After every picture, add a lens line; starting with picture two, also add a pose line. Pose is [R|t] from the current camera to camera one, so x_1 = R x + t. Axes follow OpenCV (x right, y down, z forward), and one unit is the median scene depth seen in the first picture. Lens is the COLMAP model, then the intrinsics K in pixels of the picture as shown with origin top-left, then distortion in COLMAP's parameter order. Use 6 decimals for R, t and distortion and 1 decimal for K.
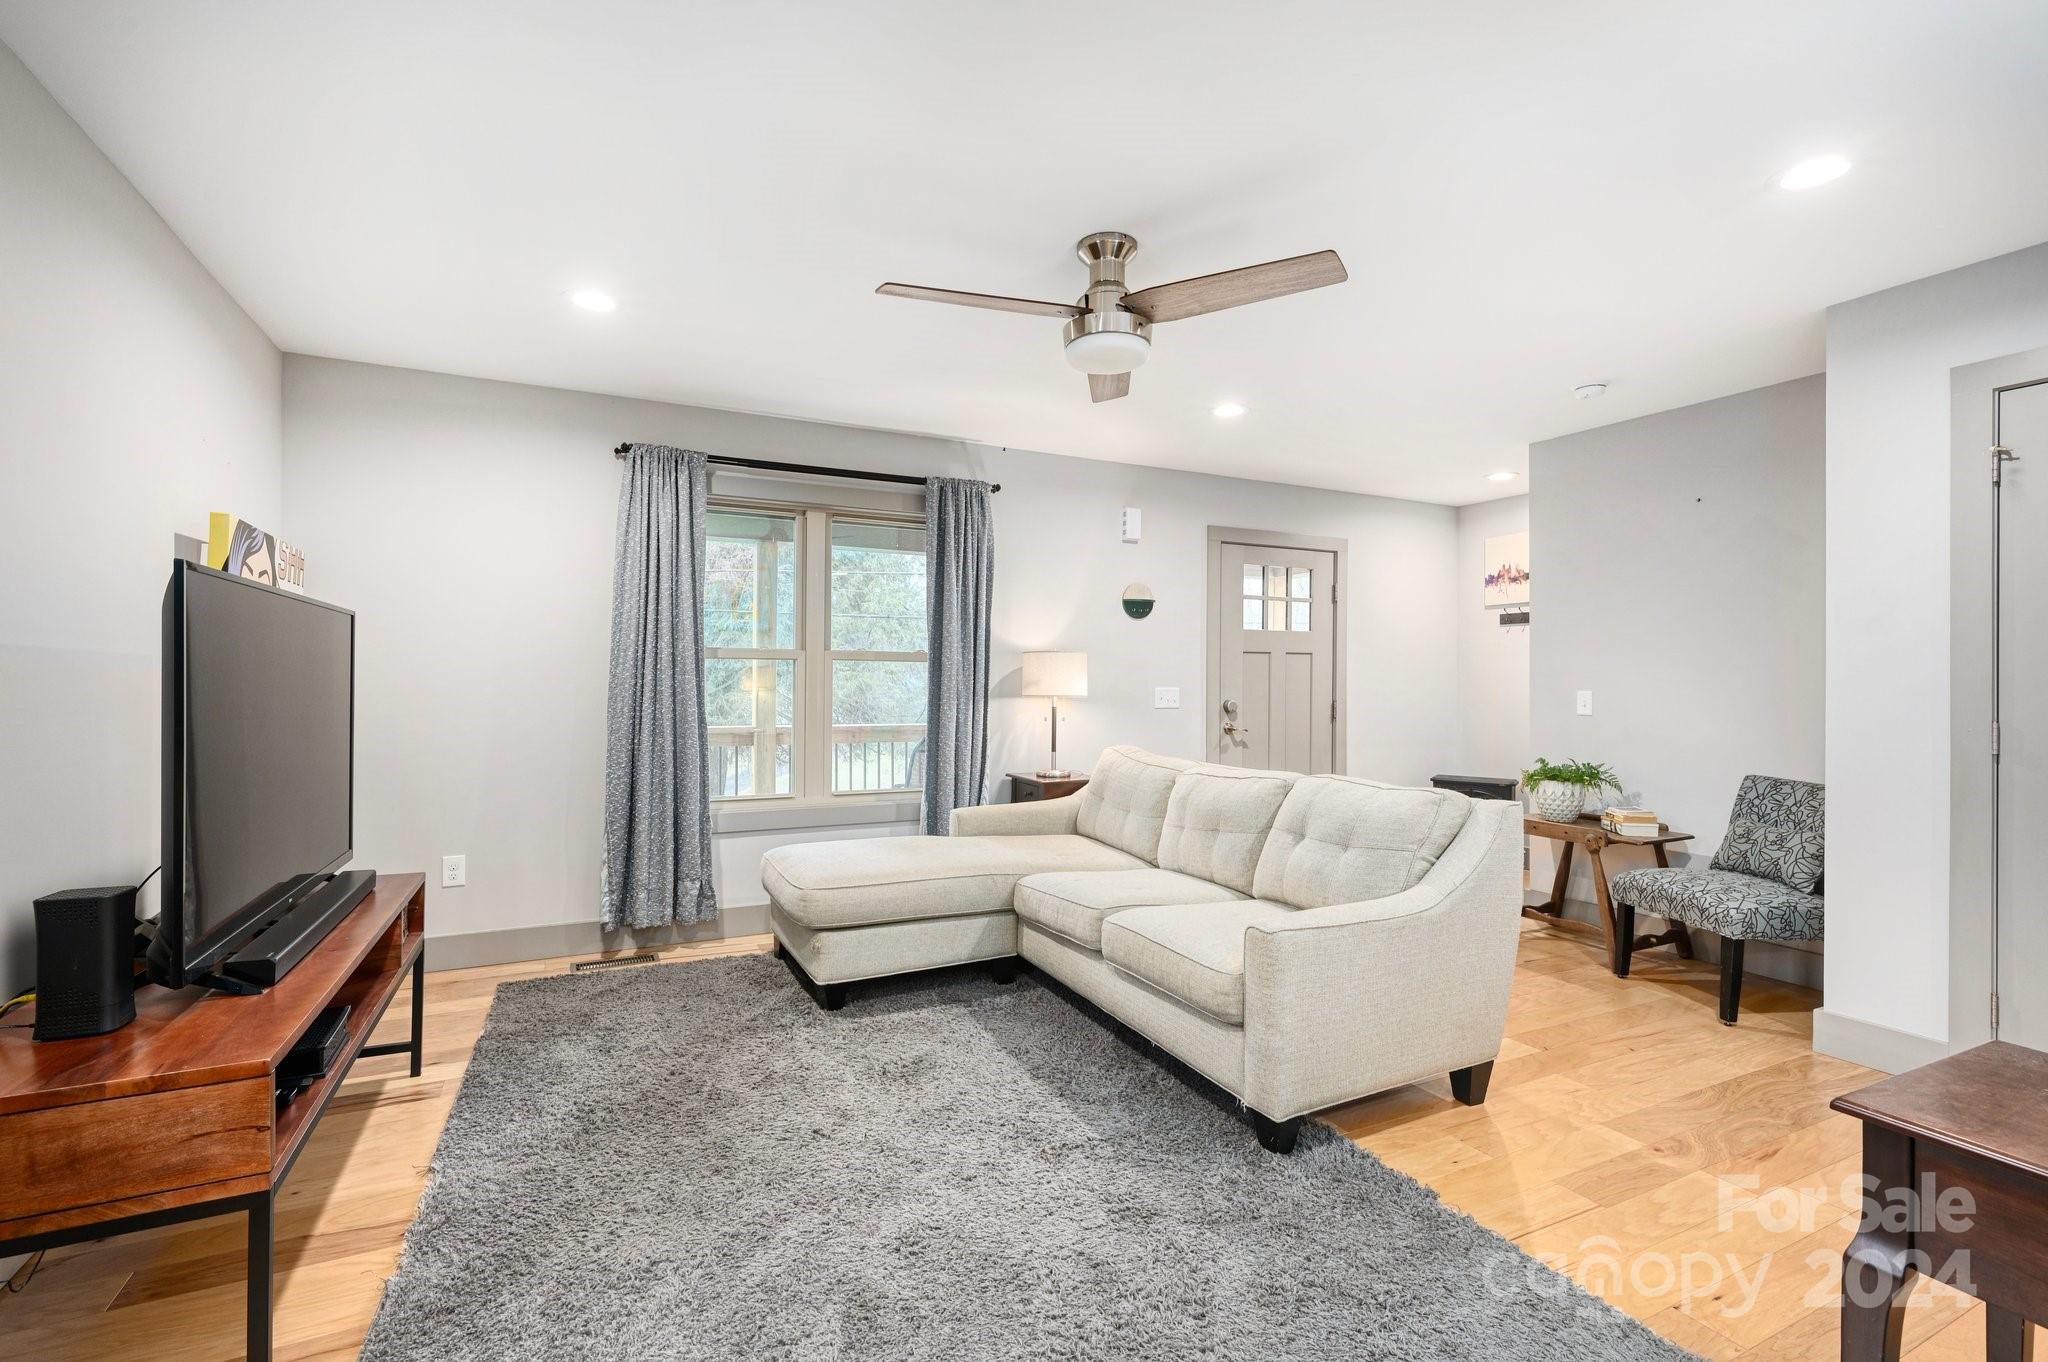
lens RADIAL K [[915.2, 0, 1005.4], [0, 915.2, 677.4], [0, 0, 1]] dist [-0.000404, 0.000008]
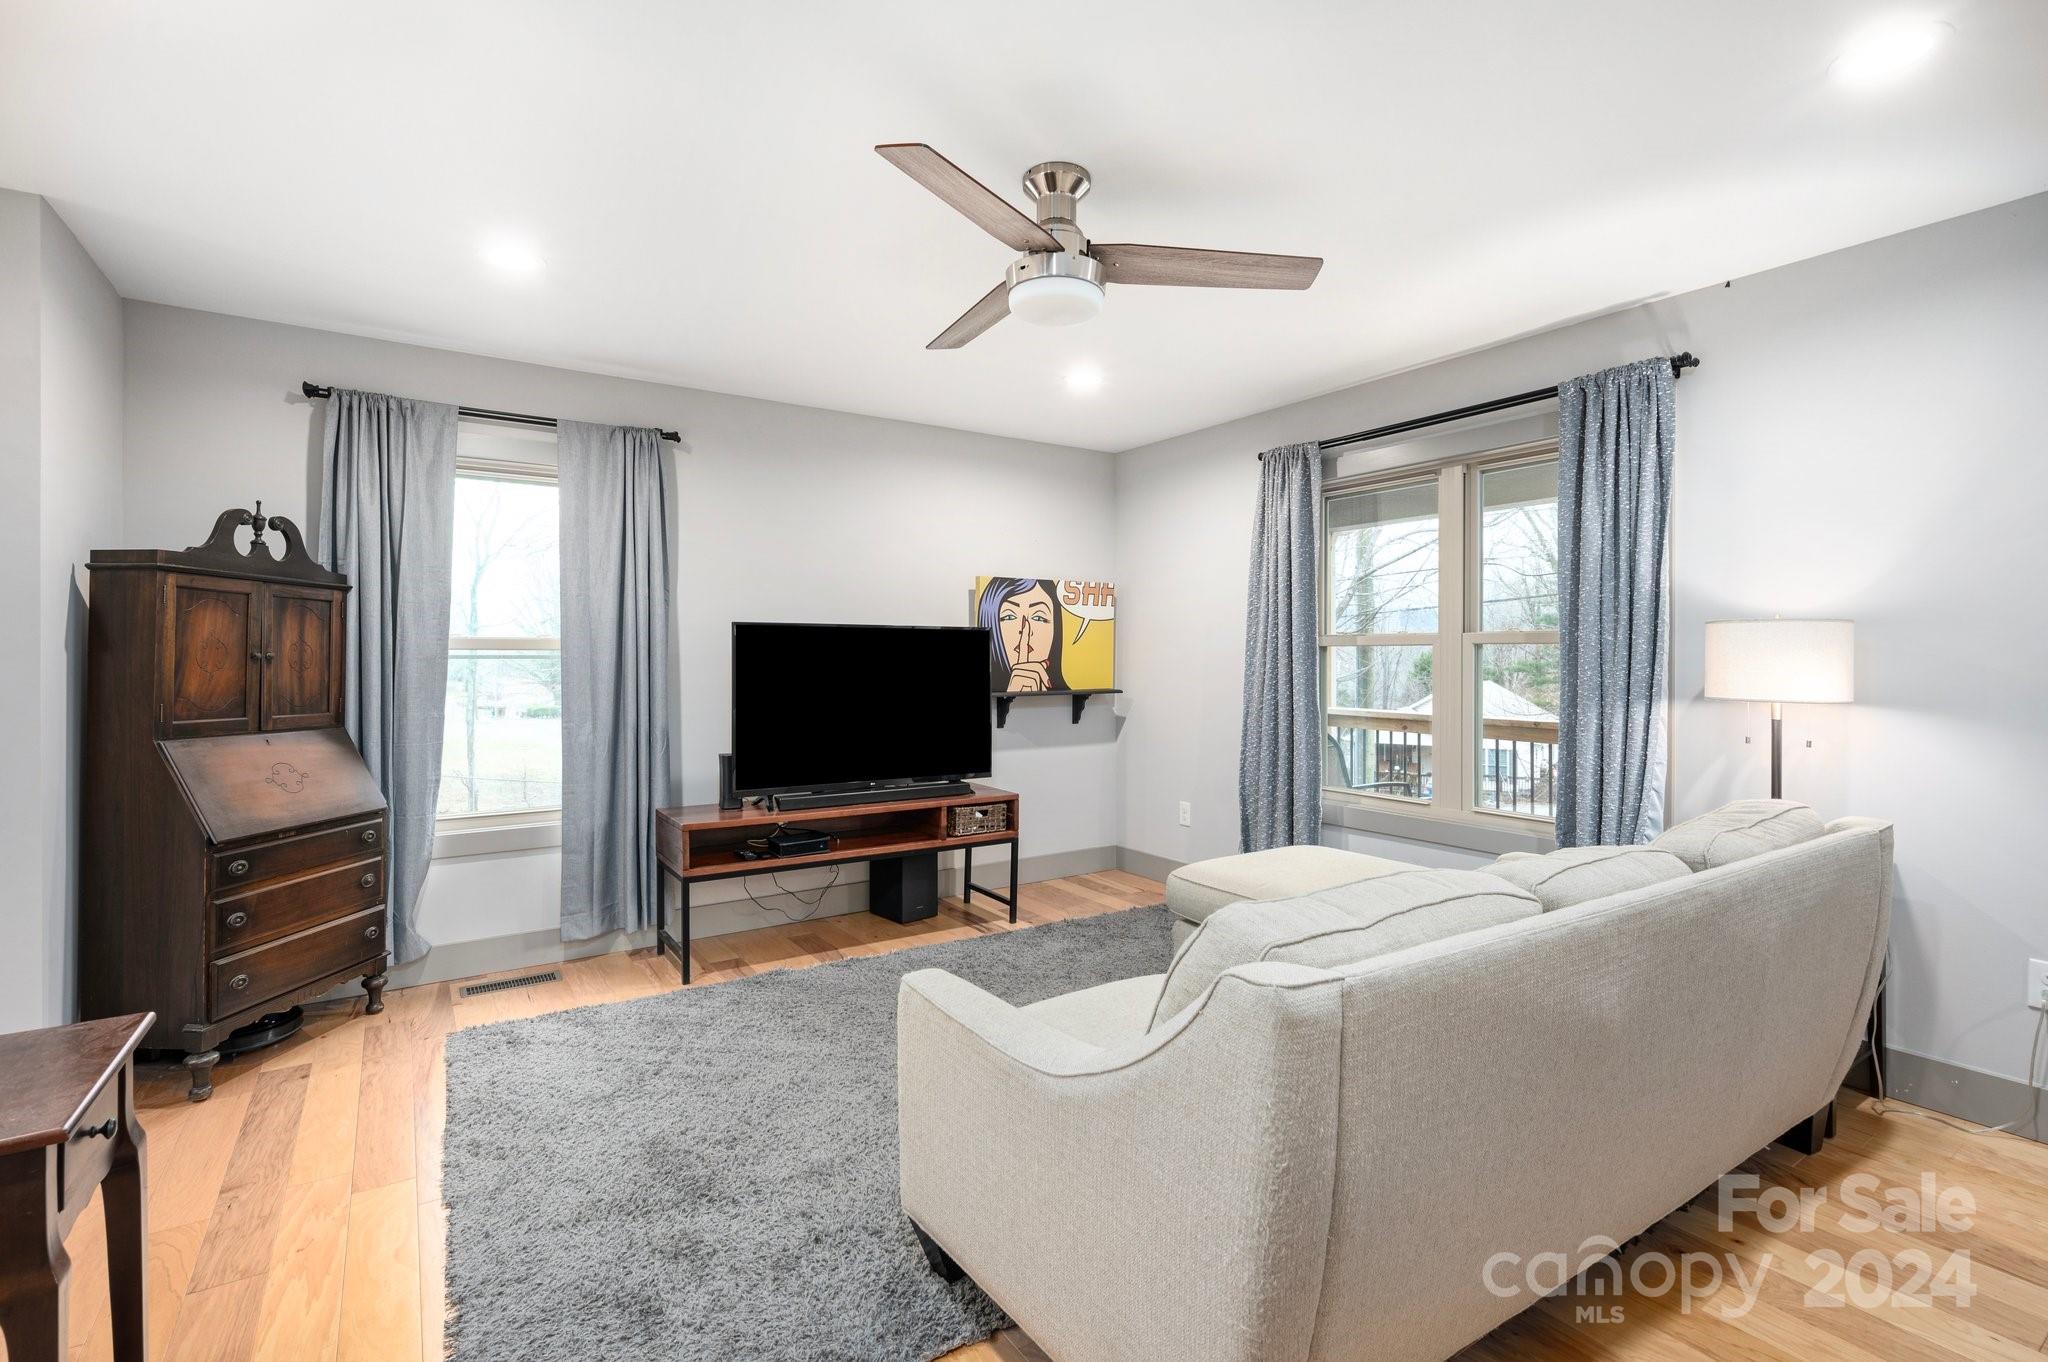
lens RADIAL K [[915.2, 0, 1012.3], [0, 915.2, 664.5], [0, 0, 1]] dist [-0.000404, 0.000008]
pose [[0.147524, 0.002206, -0.989056, 0.667051], [0.007992, 0.999962, 0.003423, -0.008294], [0.989026, -0.008410, 0.147501, 0.572128]]
